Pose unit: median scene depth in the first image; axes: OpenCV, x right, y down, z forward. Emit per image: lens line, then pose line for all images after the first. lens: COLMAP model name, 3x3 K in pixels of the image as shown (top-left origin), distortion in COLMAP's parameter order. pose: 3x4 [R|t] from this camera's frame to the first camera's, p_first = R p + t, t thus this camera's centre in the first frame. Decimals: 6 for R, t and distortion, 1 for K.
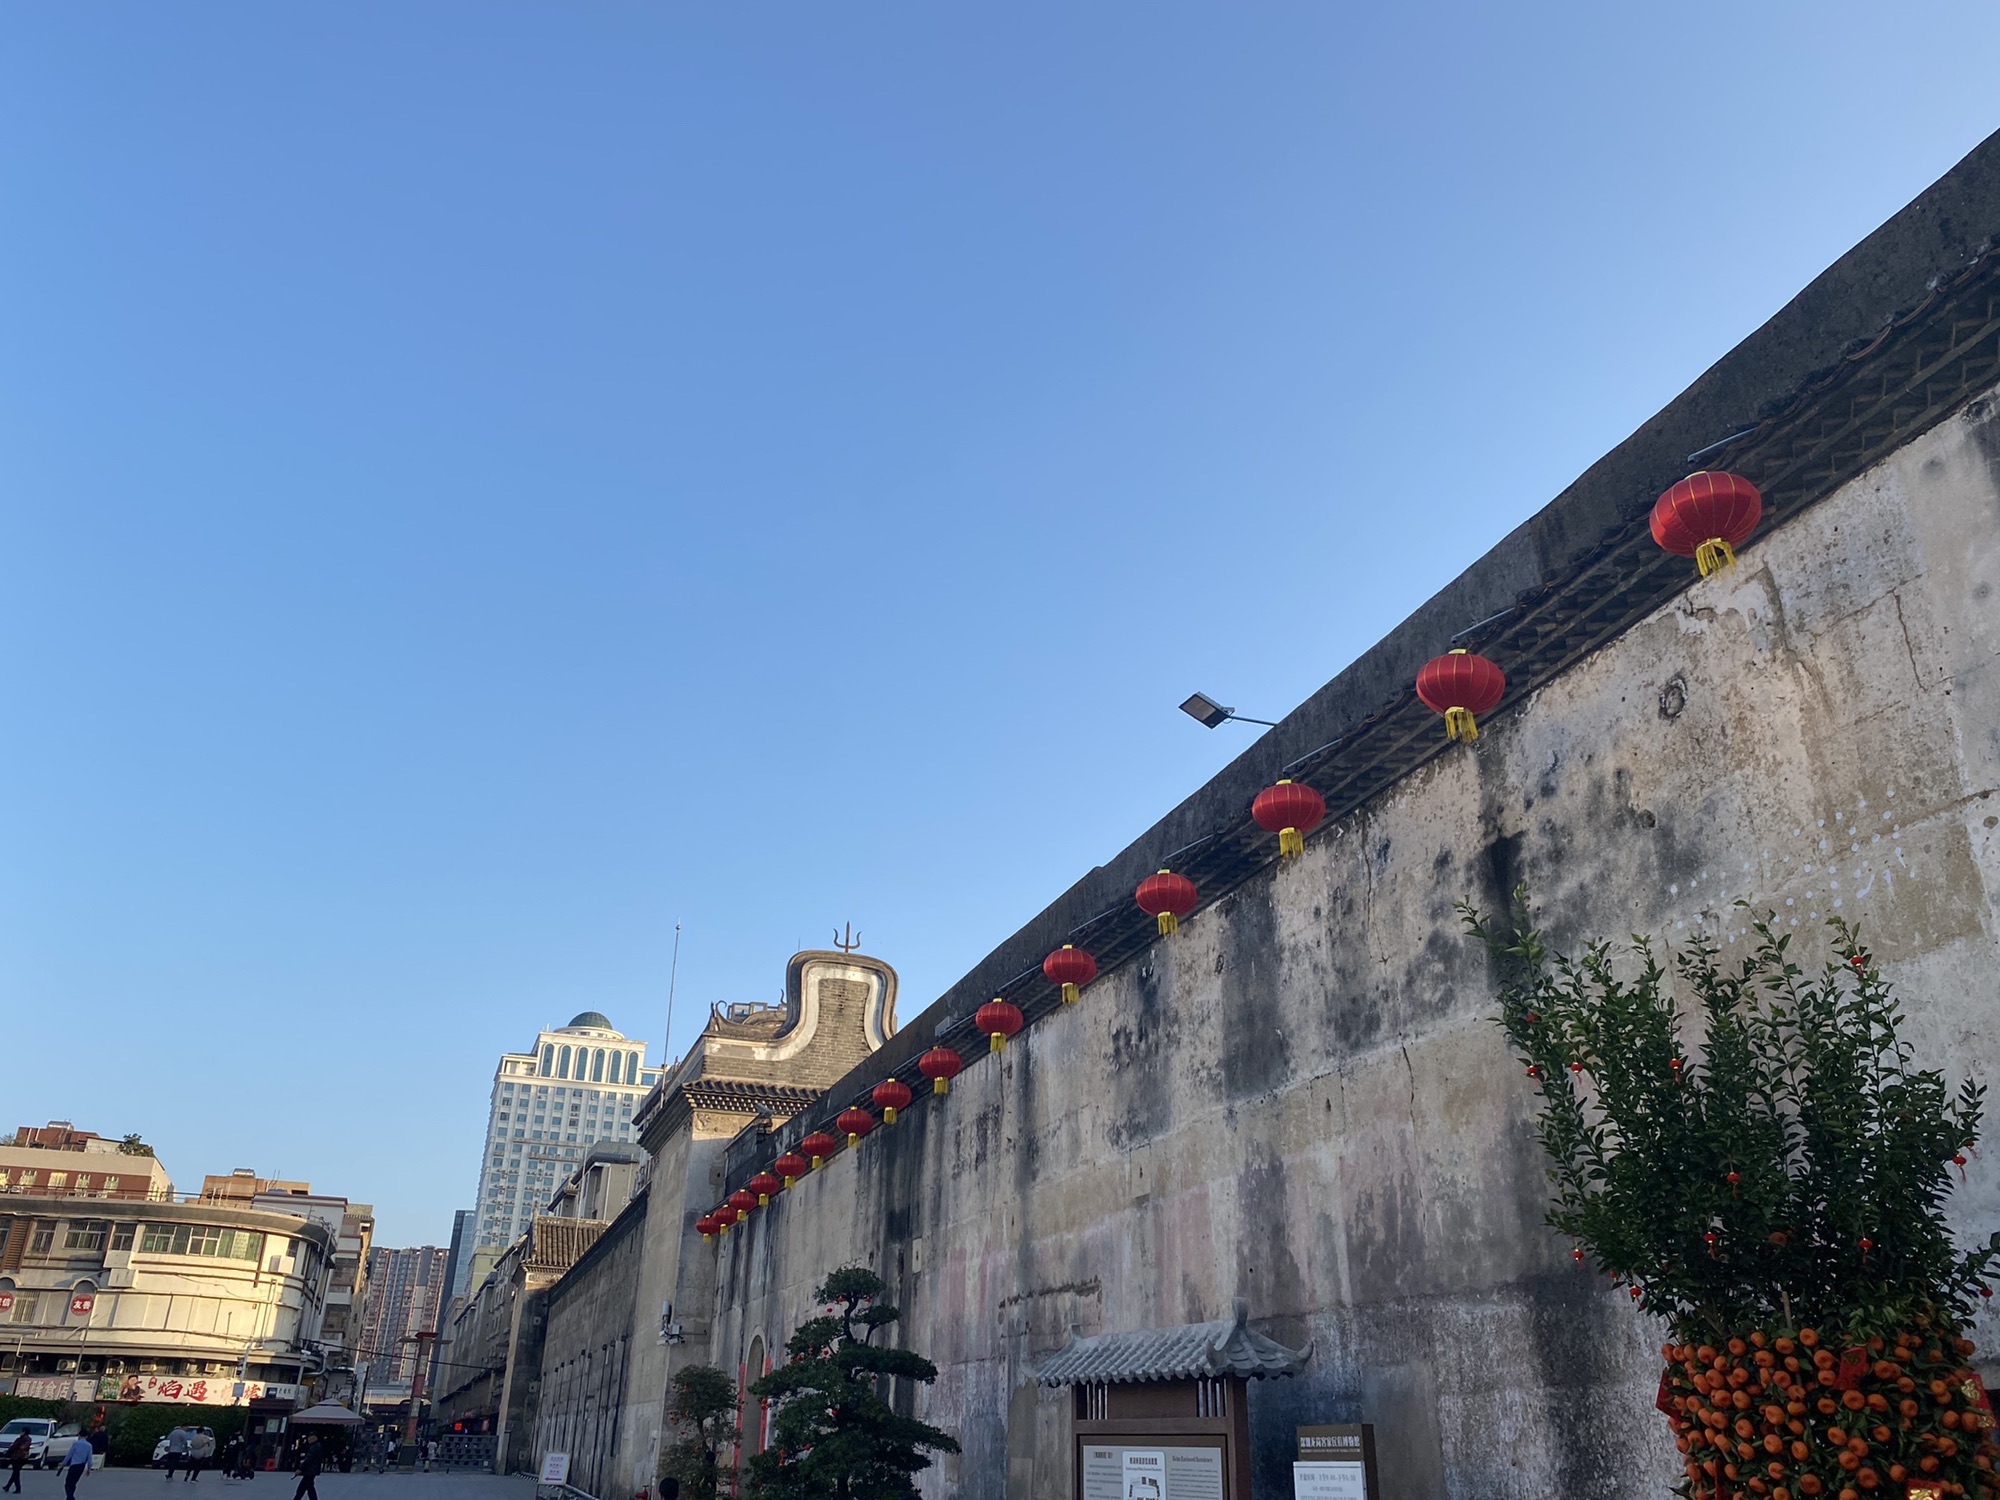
lens RADIAL K [[1528.4, 0, 1000.8], [0, 1528.4, 747.8], [0, 0, 1]] dist [-0.008874, 0.018765]
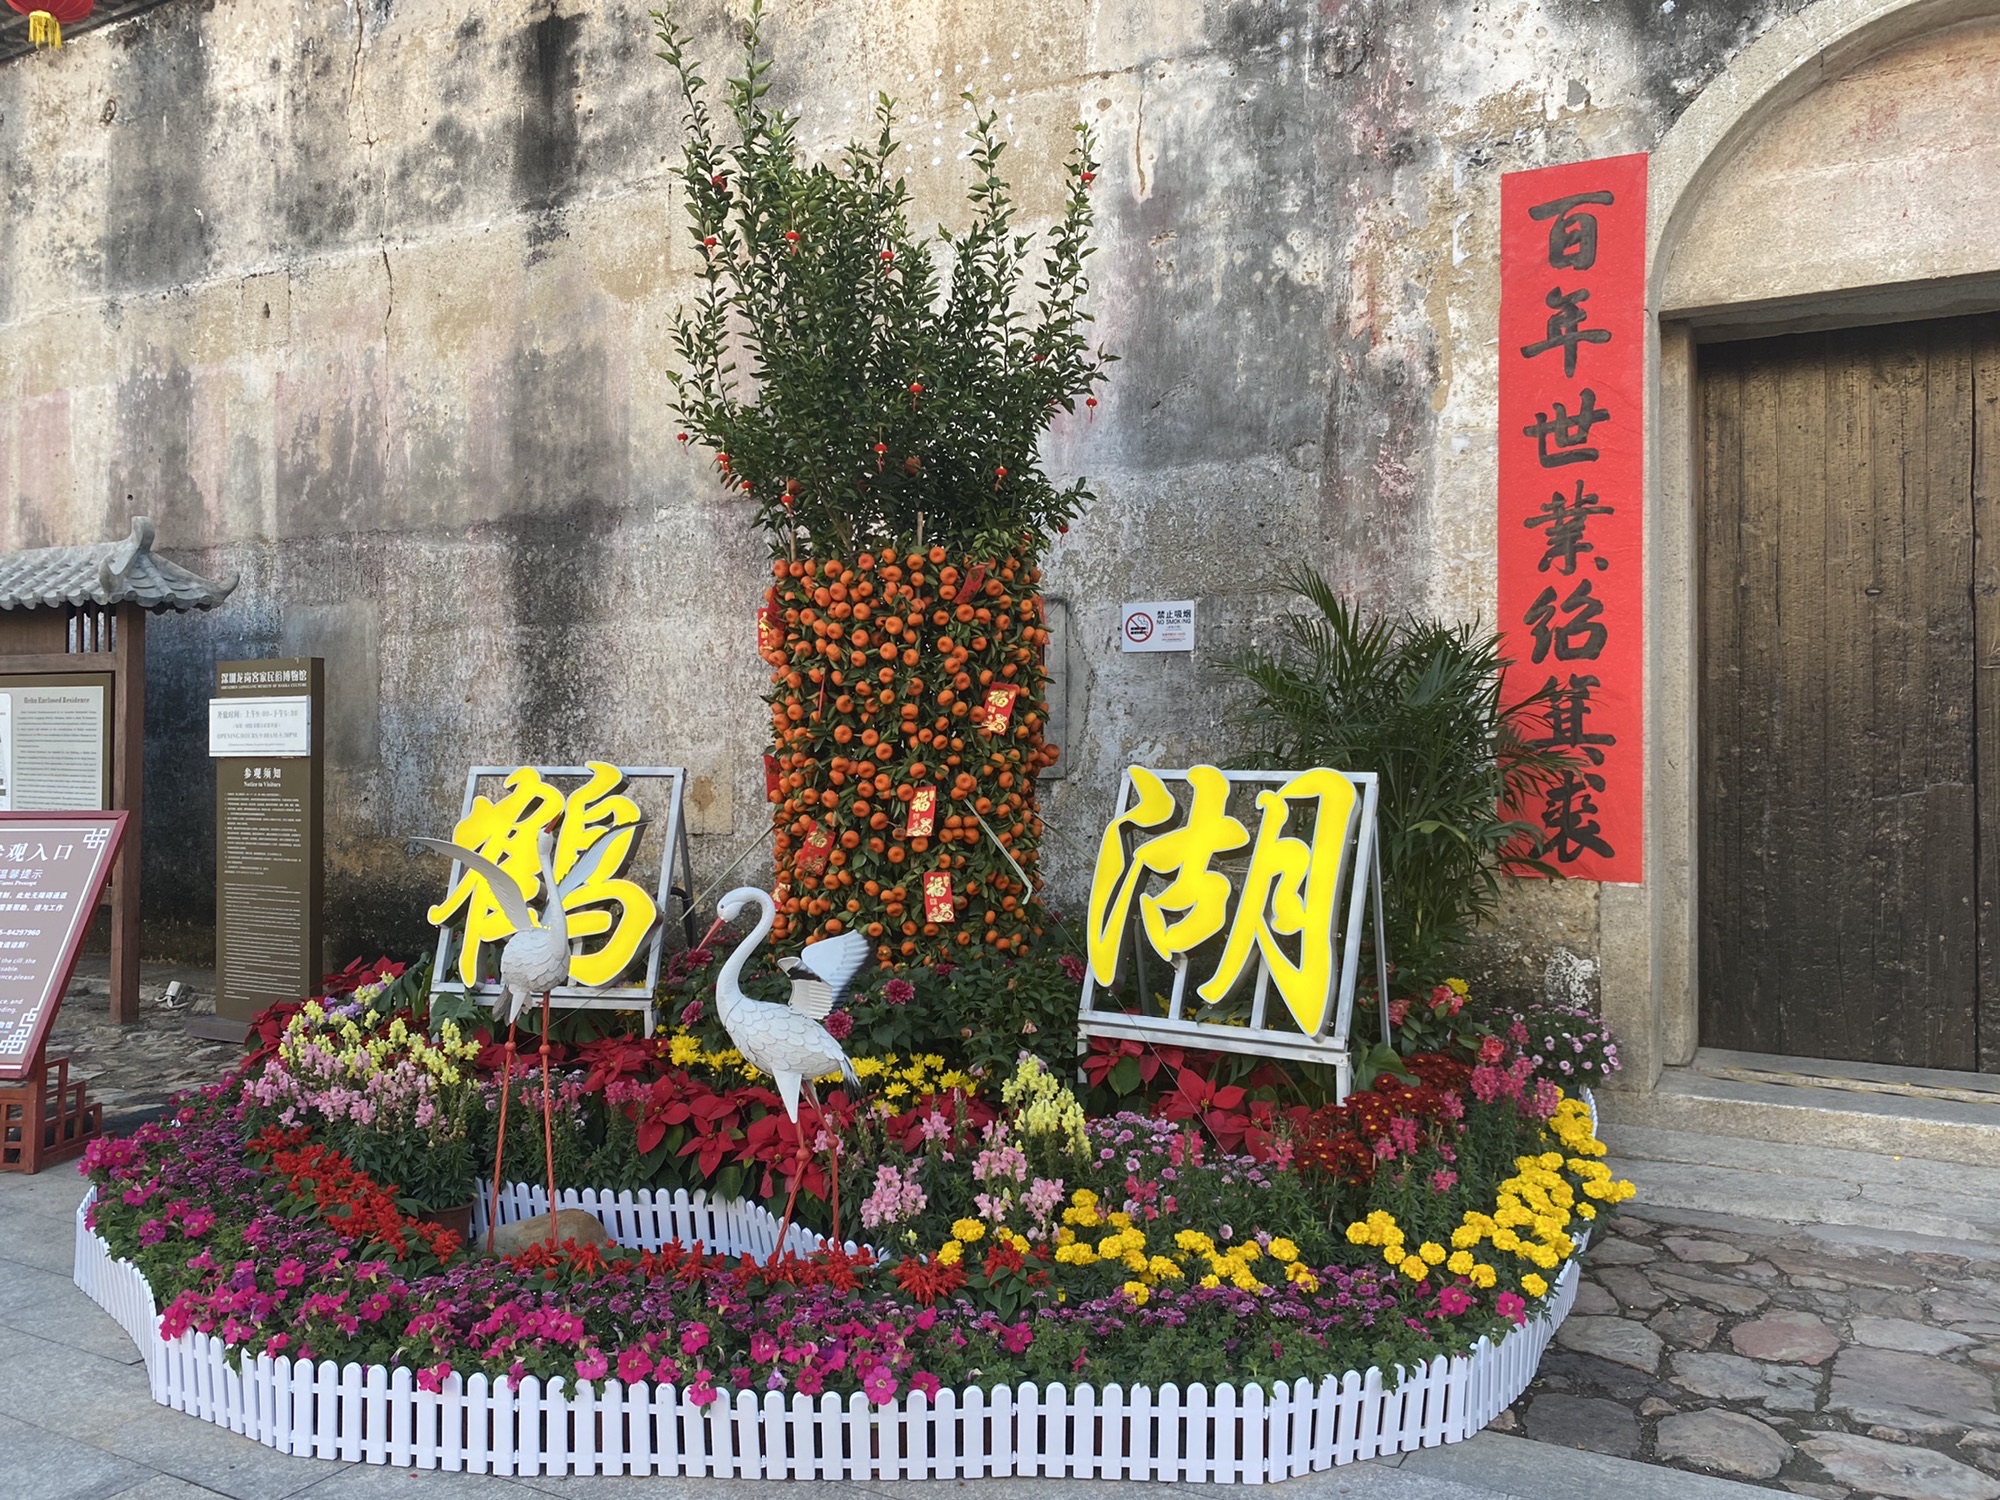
lens RADIAL K [[1528.4, 0, 908.7], [0, 1528.4, 730.4], [0, 0, 1]] dist [-0.008874, 0.018765]
pose [[0.753760, -0.001219, 0.657148, -0.077203], [-0.271876, 0.909824, 0.313534, 0.104179], [-0.598272, -0.414992, 0.685458, 0.161336]]
